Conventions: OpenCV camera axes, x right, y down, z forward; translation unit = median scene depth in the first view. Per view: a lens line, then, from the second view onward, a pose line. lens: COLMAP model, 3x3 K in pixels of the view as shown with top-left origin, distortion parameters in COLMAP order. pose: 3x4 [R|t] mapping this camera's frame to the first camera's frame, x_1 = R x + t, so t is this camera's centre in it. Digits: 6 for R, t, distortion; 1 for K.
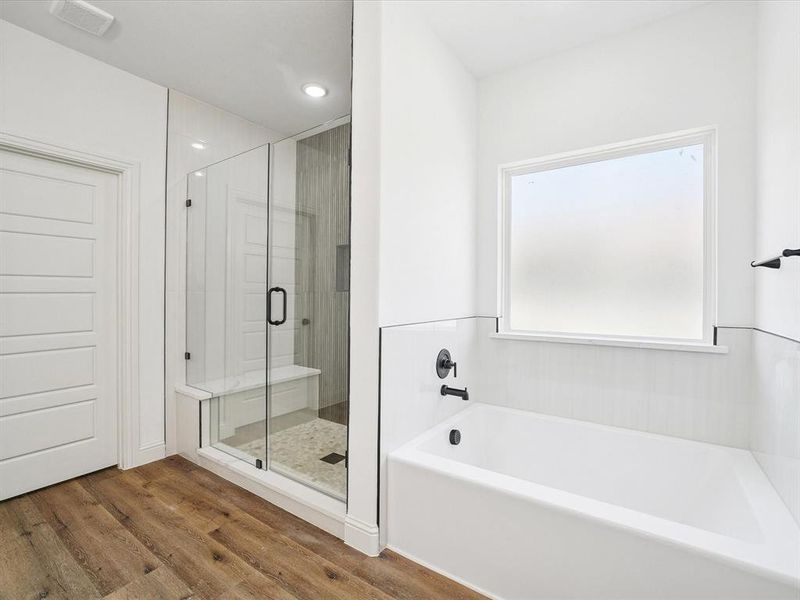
lens RADIAL K [[381.3, 0, 384.0], [0, 381.3, 294.4], [0, 0, 1]] dist [-0.010552, 0.001345]
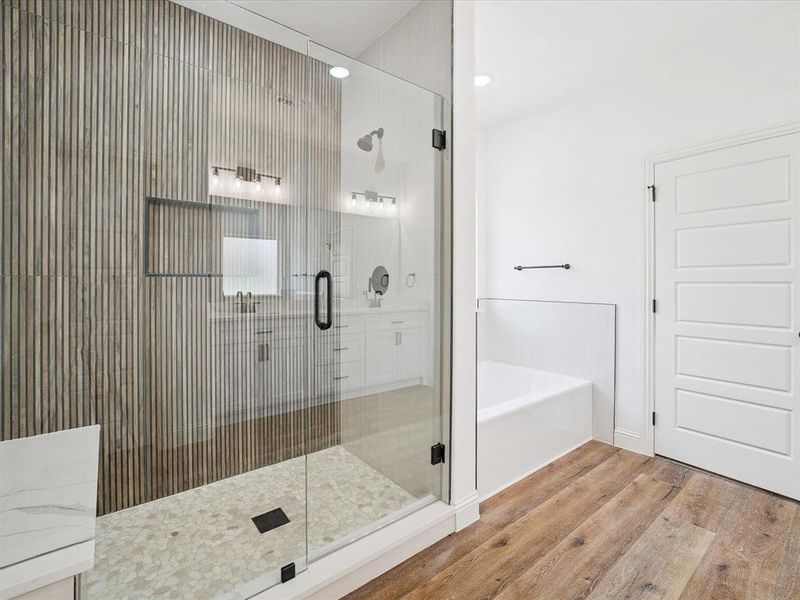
lens RADIAL K [[386.7, 0, 404.2], [0, 386.7, 286.8], [0, 0, 1]] dist [-0.039224, 0.012832]
pose [[0.239790, -0.014115, 0.970722, -0.916994], [-0.001550, 0.999887, 0.014922, -0.002140], [-0.970824, -0.005083, 0.239741, 0.749787]]
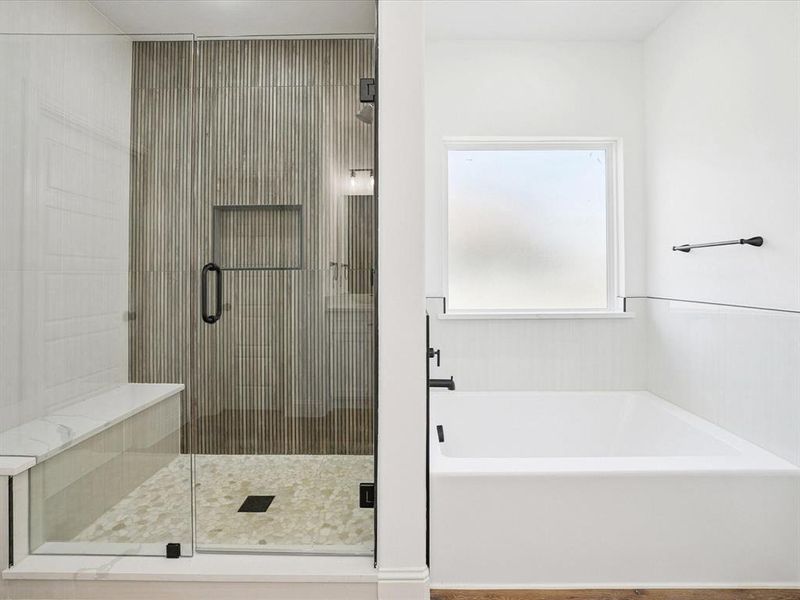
lens RADIAL K [[407.7, 0, 404.5], [0, 407.7, 276.6], [0, 0, 1]] dist [-0.020535, 0.002443]
pose [[0.814409, -0.009949, 0.580206, -0.427176], [0.007486, 0.999950, 0.006640, 0.001533], [-0.580243, -0.001065, 0.814443, 0.275369]]
